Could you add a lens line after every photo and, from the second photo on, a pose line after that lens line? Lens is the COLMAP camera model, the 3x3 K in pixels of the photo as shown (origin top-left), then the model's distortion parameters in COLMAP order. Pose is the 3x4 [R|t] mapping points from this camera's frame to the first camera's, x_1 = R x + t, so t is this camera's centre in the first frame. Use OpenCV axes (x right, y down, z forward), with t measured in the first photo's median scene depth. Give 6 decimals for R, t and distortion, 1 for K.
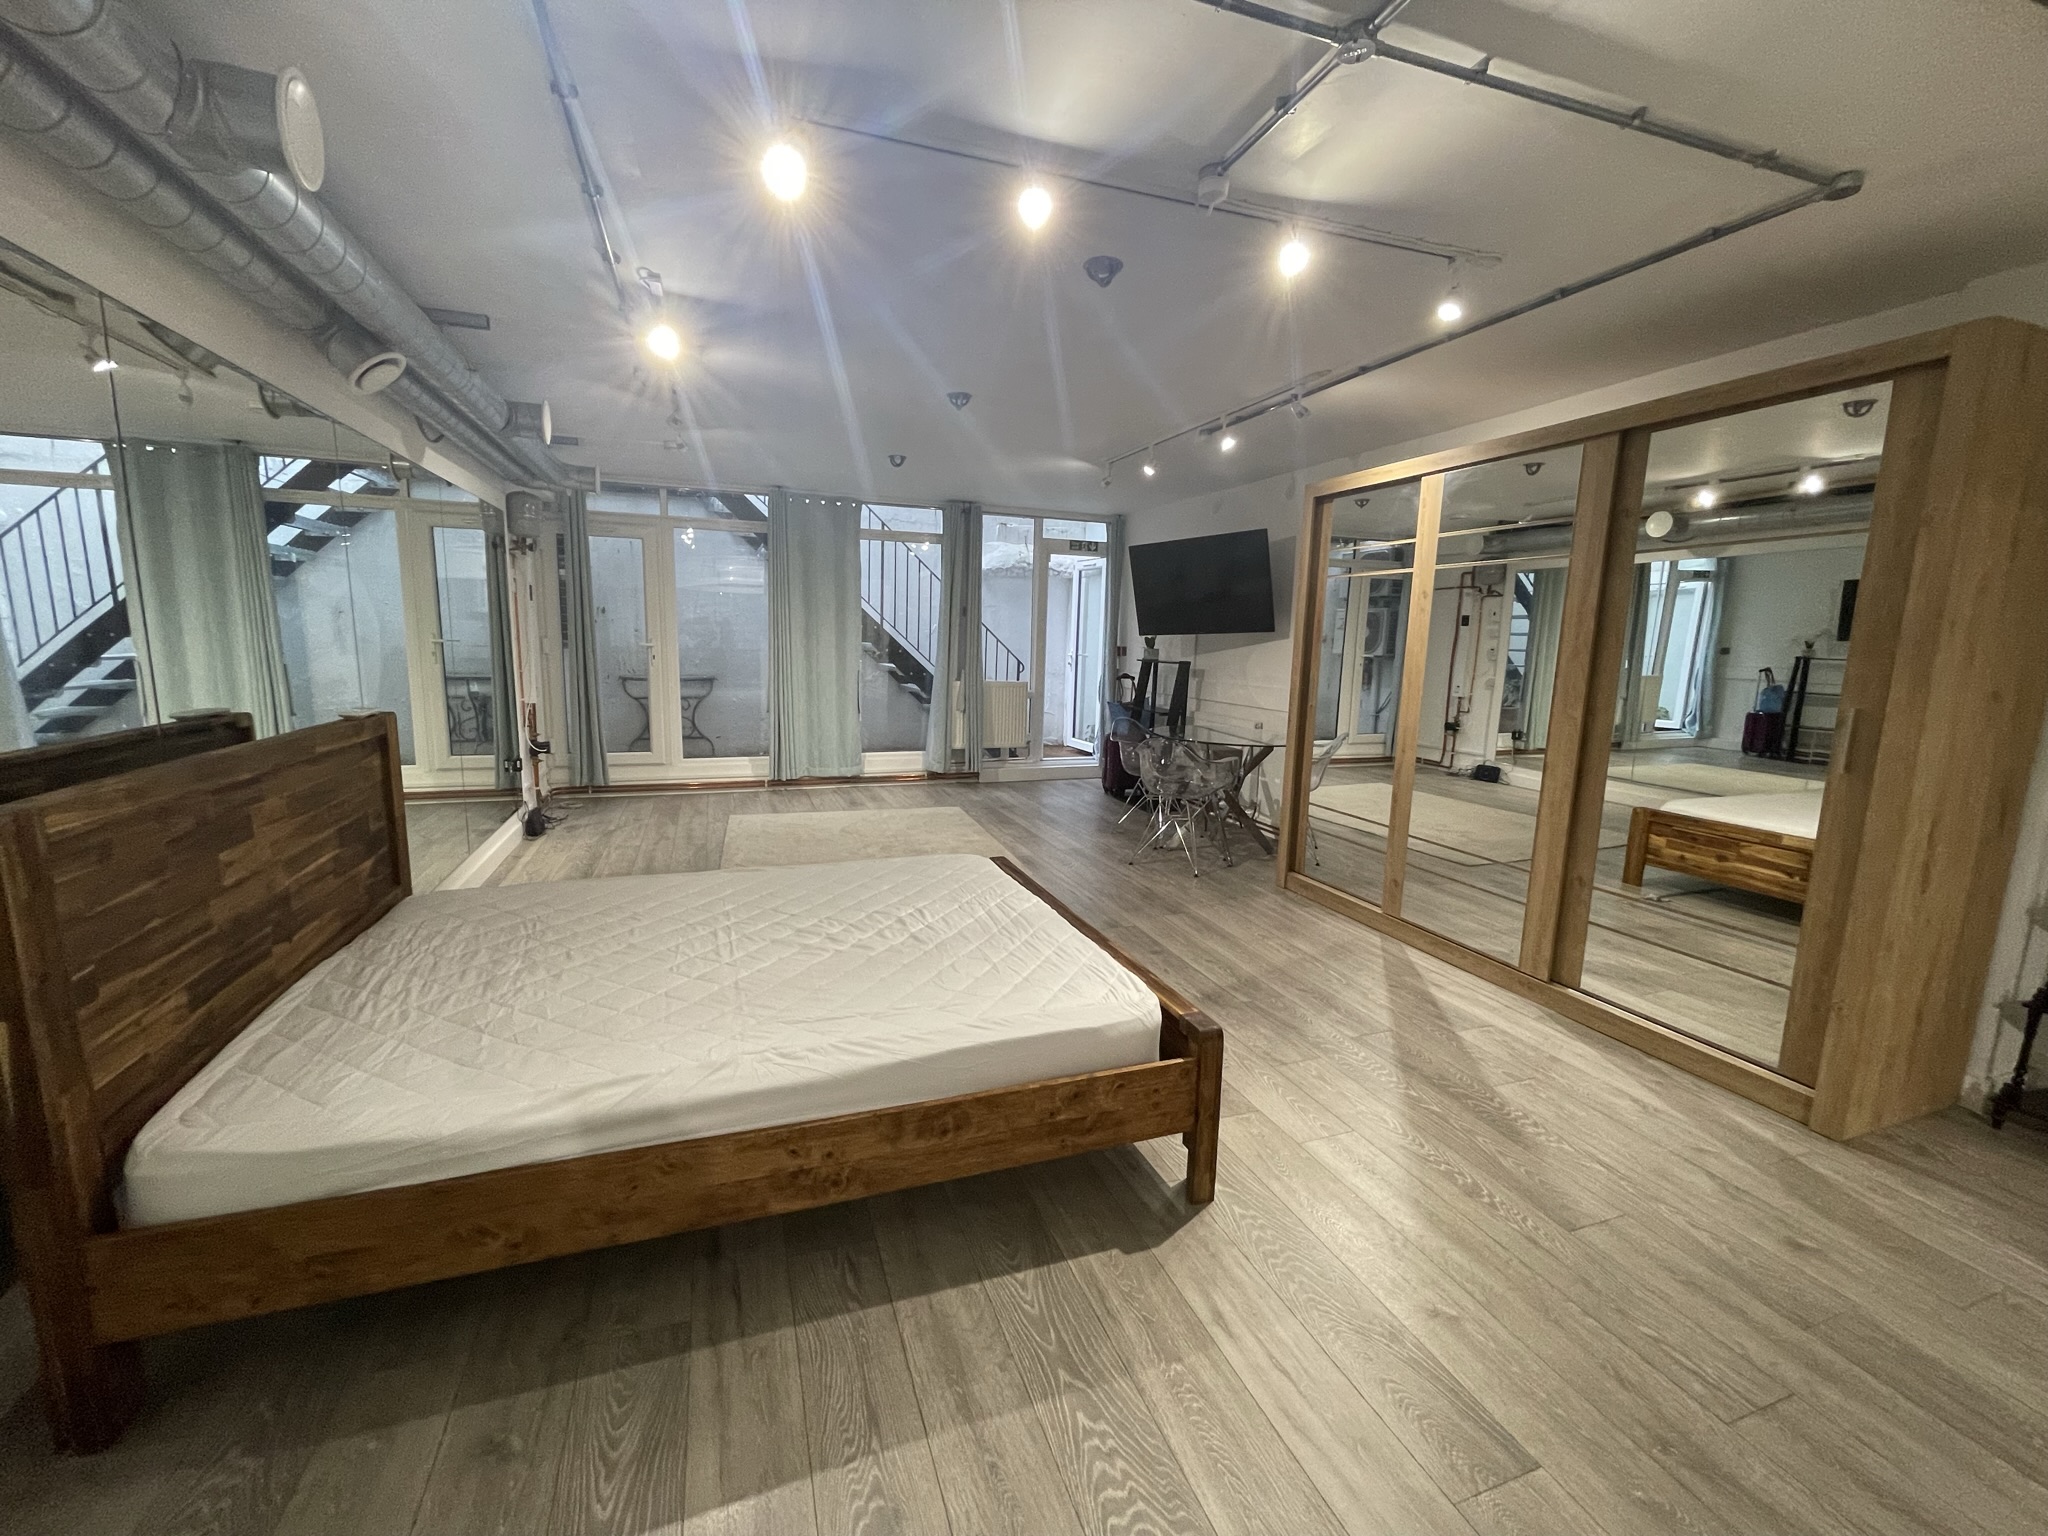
lens RADIAL K [[821.1, 0, 1010.6], [0, 821.1, 767.6], [0, 0, 1]] dist [-0.002667, -0.000260]
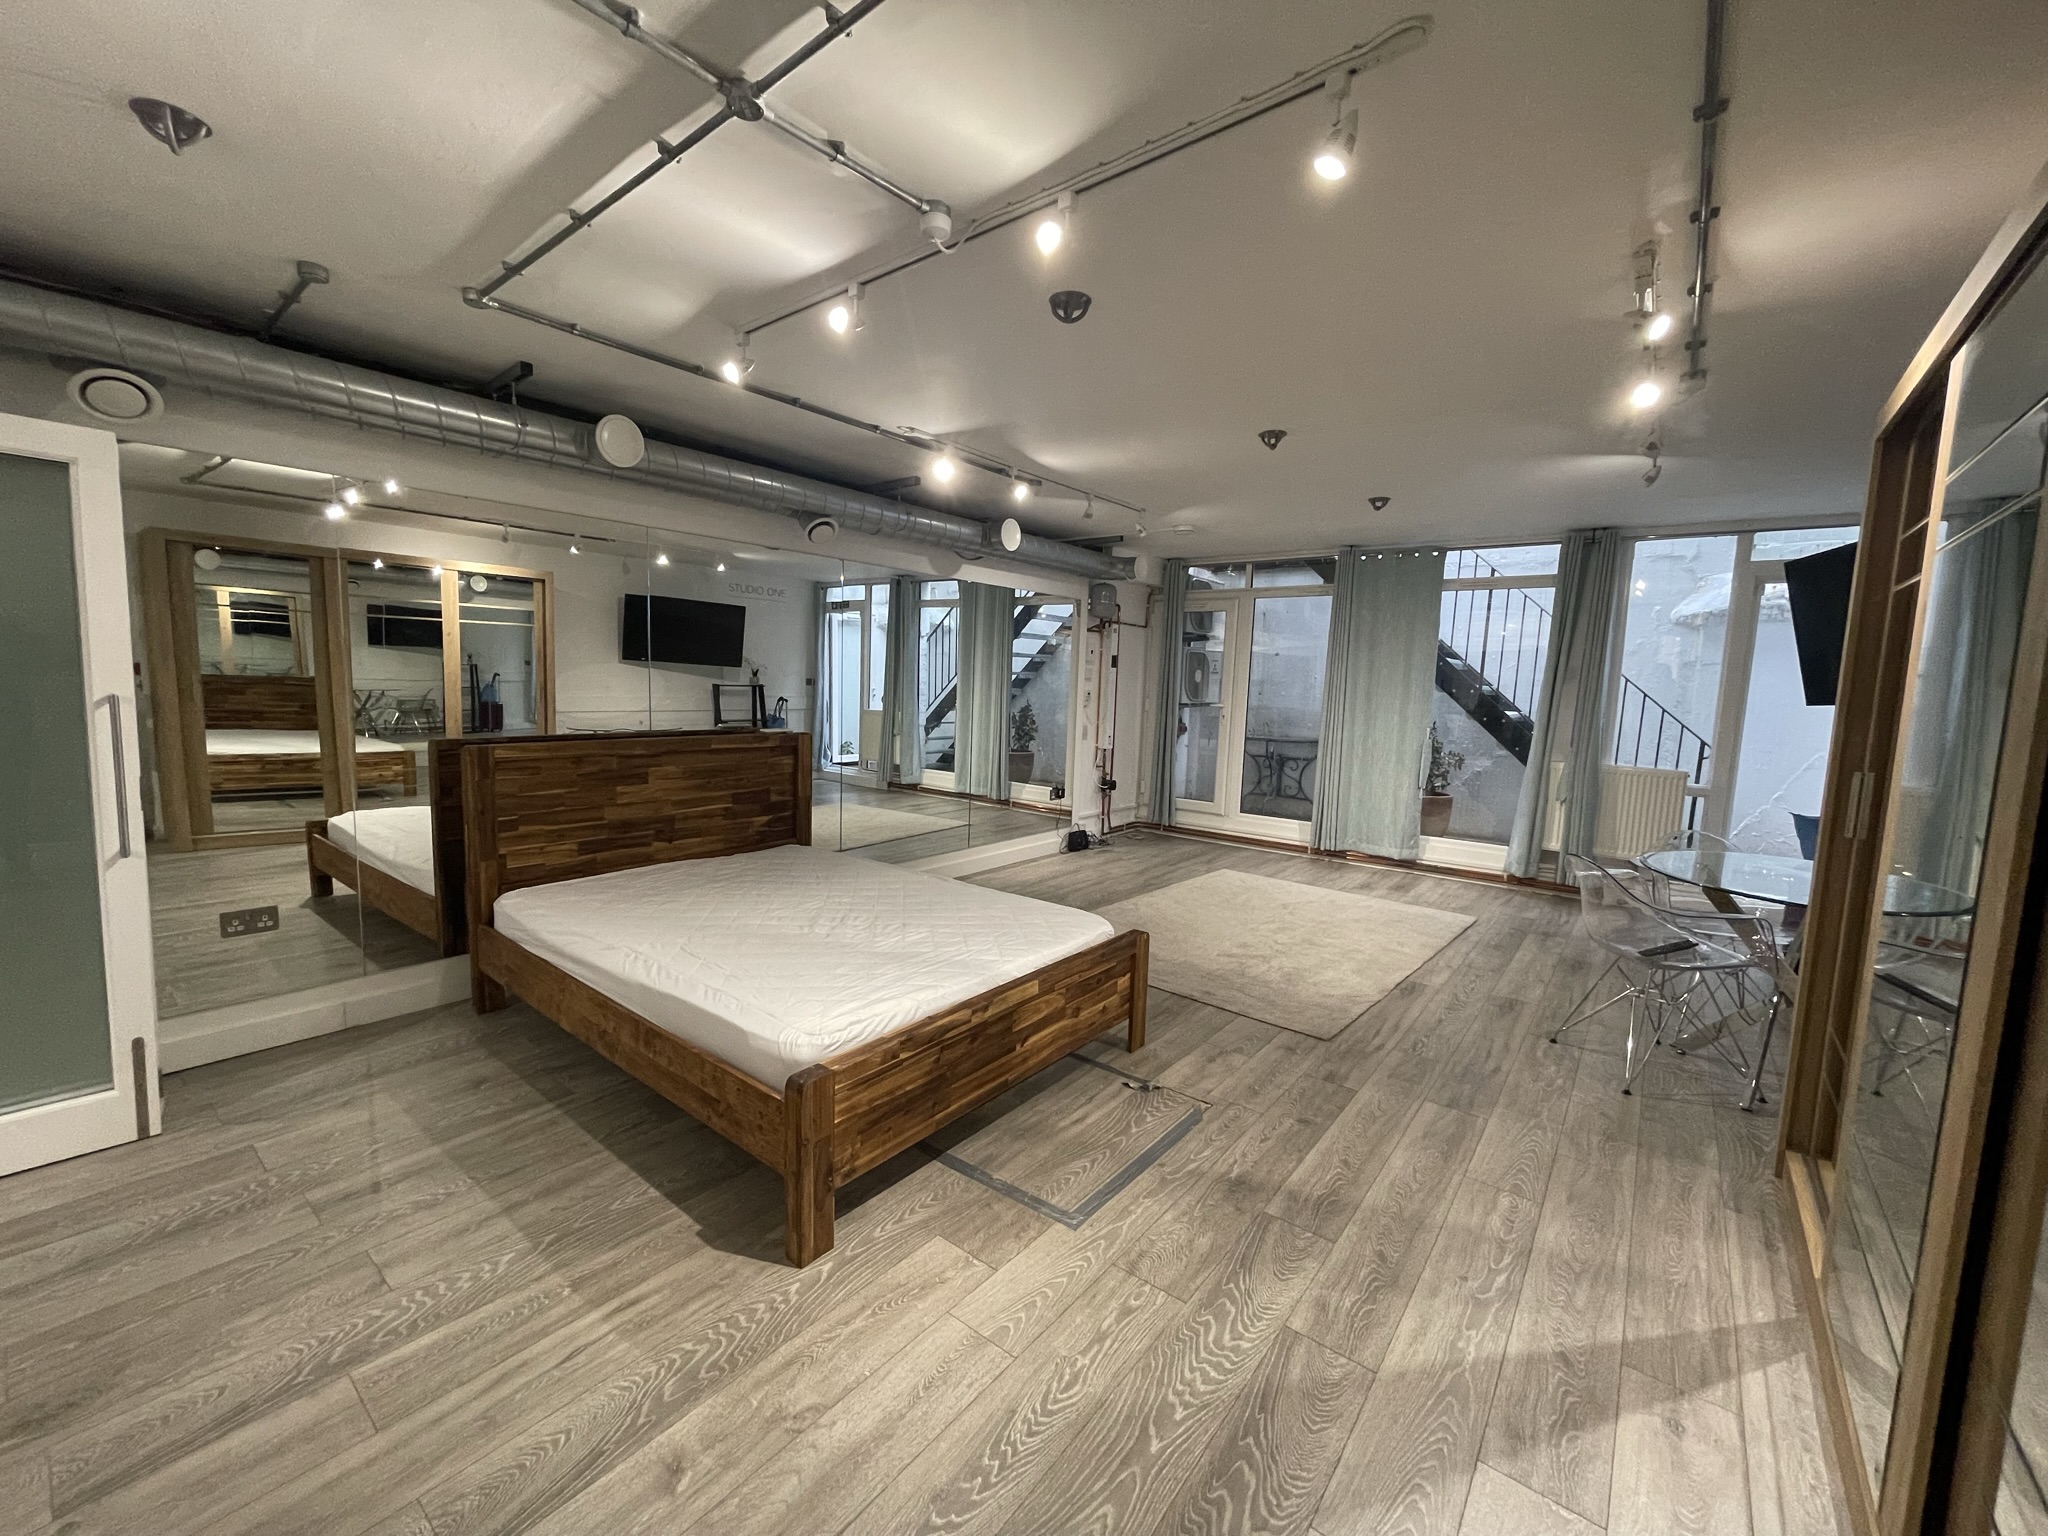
lens RADIAL K [[821.1, 0, 1014.5], [0, 821.1, 767.8], [0, 0, 1]] dist [-0.002667, -0.000260]
pose [[0.530116, 0.084459, -0.843708, 0.348781], [-0.153623, 0.988127, 0.002393, -0.027347], [0.833893, 0.128344, 0.536796, 0.191302]]
